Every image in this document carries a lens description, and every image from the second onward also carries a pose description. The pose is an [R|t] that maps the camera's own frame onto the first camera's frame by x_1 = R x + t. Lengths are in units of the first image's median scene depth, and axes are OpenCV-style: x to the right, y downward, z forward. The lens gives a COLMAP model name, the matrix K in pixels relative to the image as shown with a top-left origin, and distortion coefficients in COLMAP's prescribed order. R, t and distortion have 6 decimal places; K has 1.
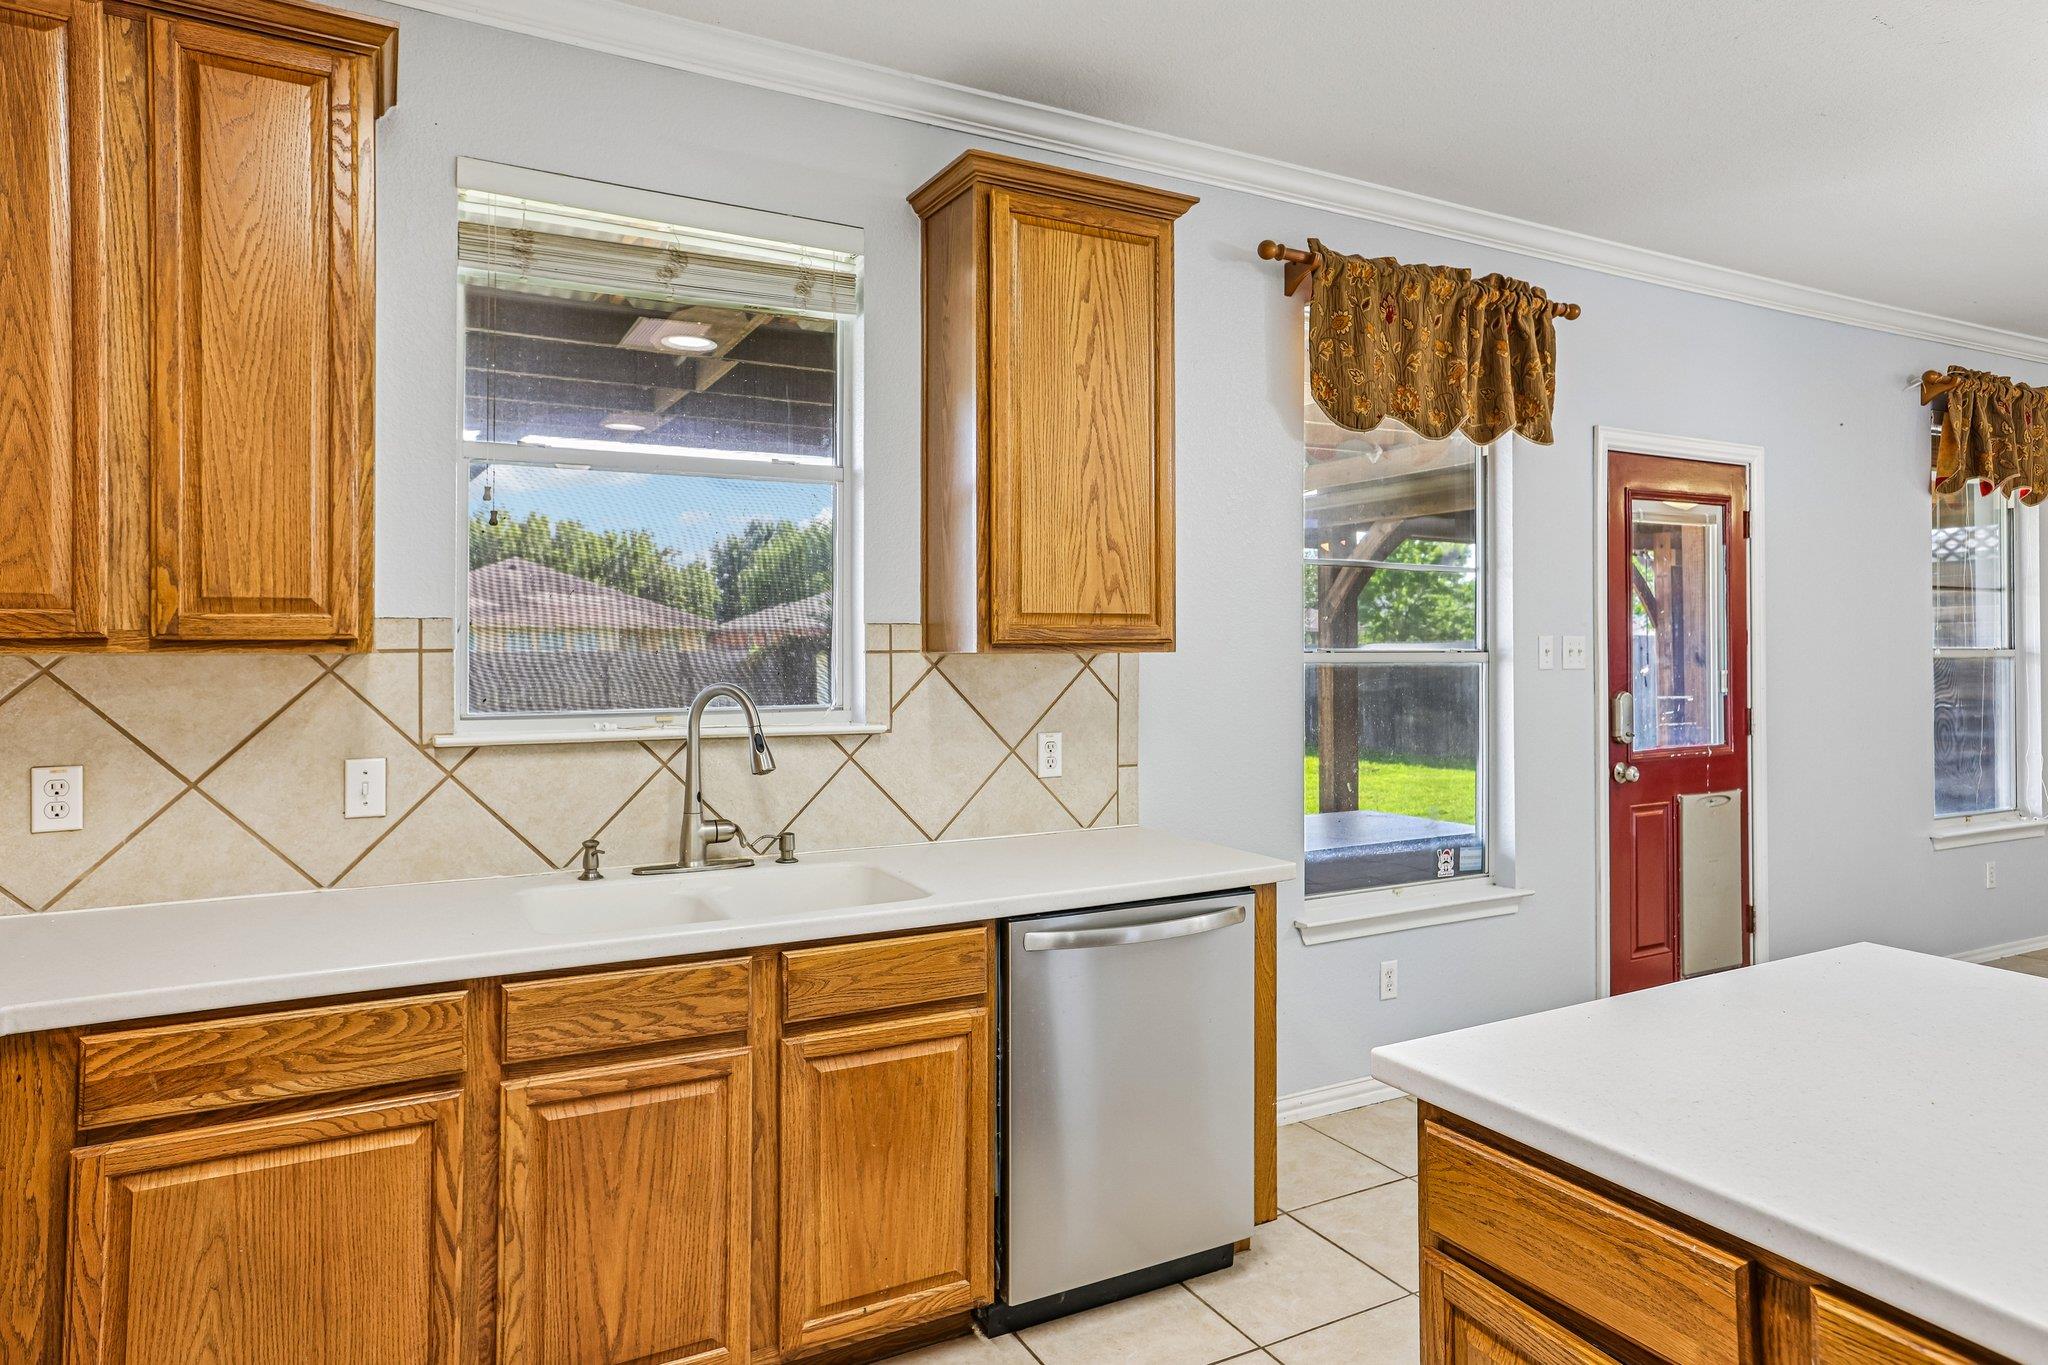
lens RADIAL K [[1209.4, 0, 1039.2], [0, 1209.4, 624.5], [0, 0, 1]] dist [-0.014218, 0.003615]
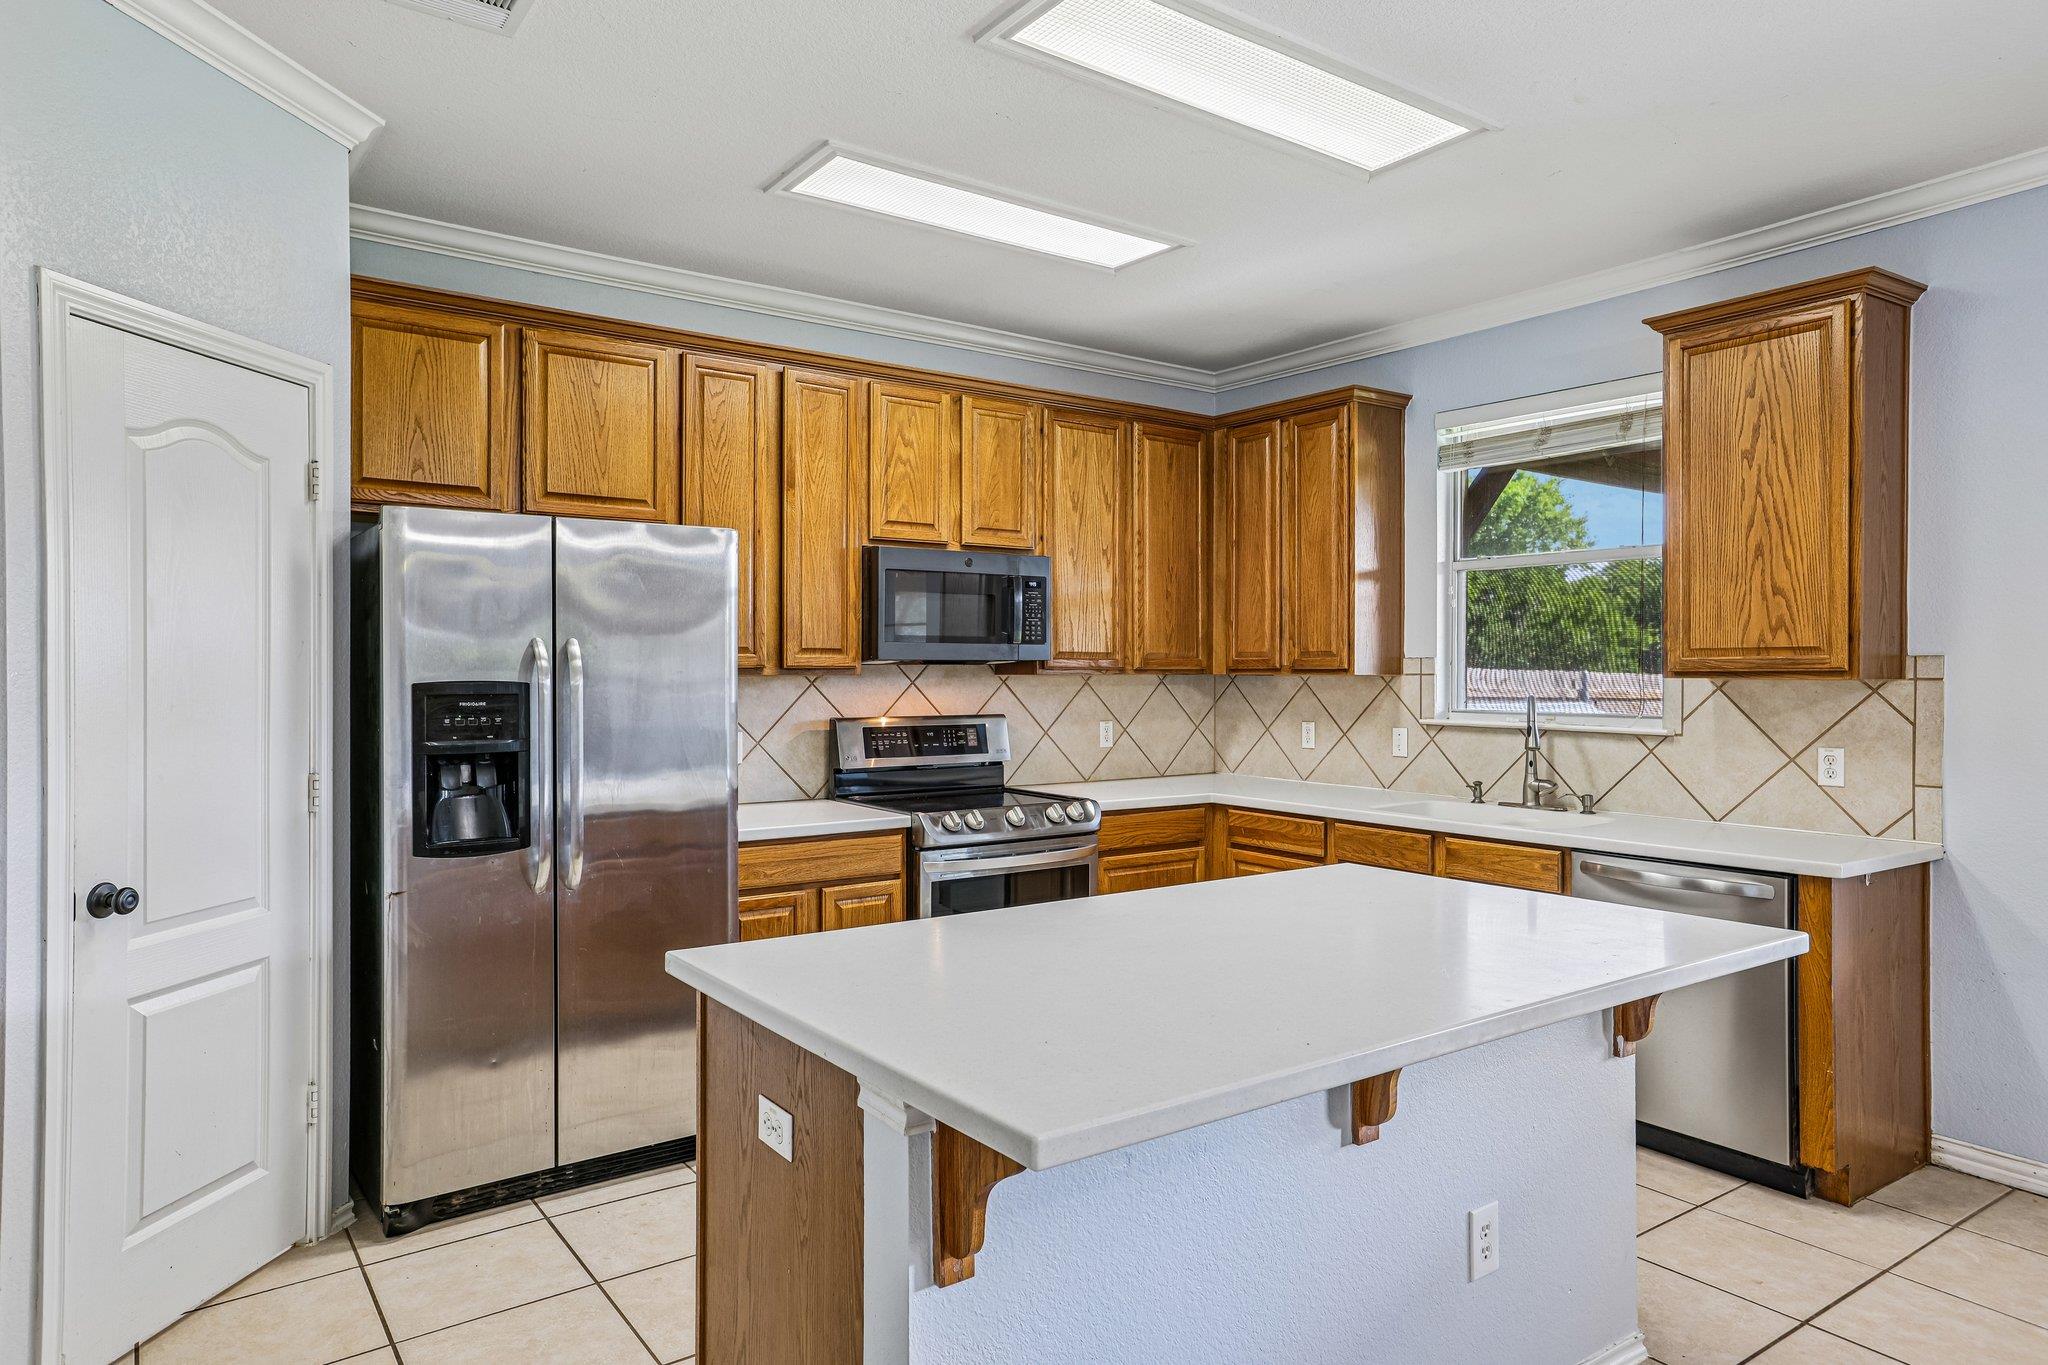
lens RADIAL K [[1257.6, 0, 1026.2], [0, 1257.6, 676.8], [0, 0, 1]] dist [0.001867, 0.000035]
pose [[0.129404, 0.006189, -0.991573, 1.232977], [0.016047, 0.999836, 0.008335, -0.001771], [0.991462, -0.016991, 0.129283, 0.085310]]
